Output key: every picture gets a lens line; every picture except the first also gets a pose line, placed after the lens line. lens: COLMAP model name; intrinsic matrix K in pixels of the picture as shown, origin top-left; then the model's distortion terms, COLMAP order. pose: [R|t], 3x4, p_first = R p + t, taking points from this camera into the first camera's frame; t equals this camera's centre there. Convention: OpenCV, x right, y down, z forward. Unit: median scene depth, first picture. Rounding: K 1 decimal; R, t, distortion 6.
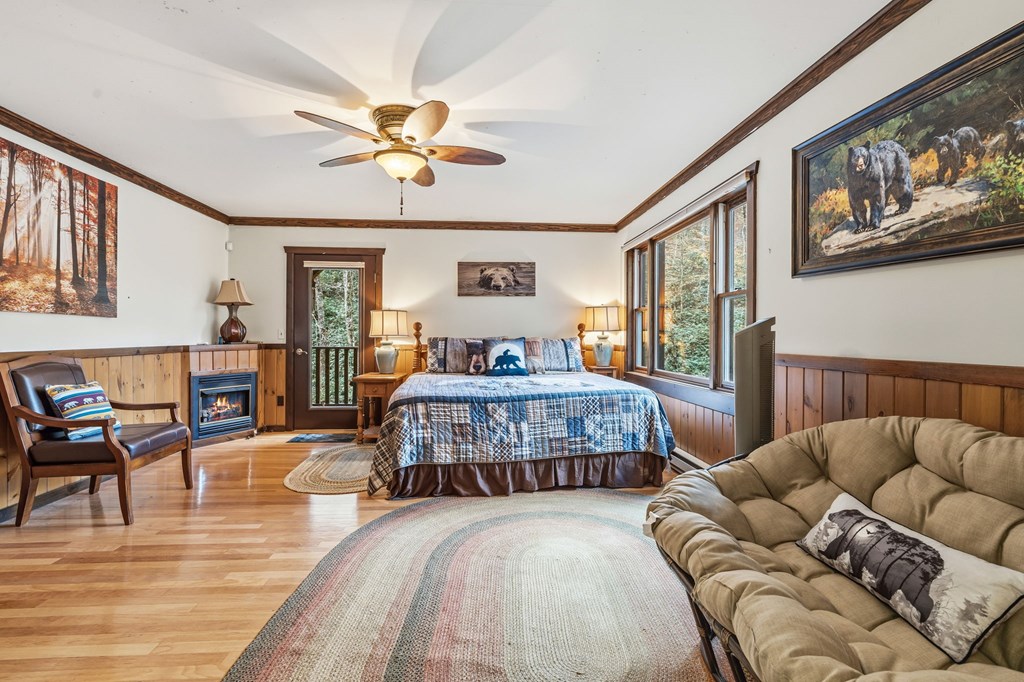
lens RADIAL K [[468.2, 0, 501.4], [0, 468.2, 339.6], [0, 0, 1]] dist [-0.005250, 0.001530]
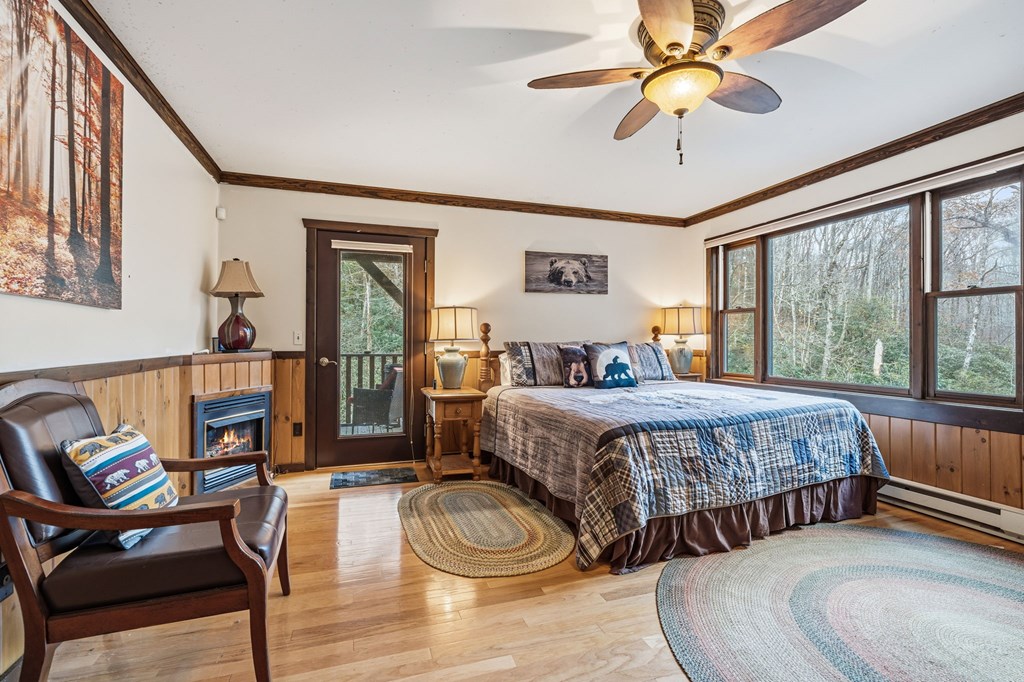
lens RADIAL K [[468.2, 0, 517.3], [0, 468.2, 339.7], [0, 0, 1]] dist [-0.005250, 0.001530]
pose [[0.968424, -0.001516, 0.249303, -0.508957], [0.003750, 0.999957, -0.008484, -0.002451], [-0.249279, 0.009151, 0.968388, 0.325483]]
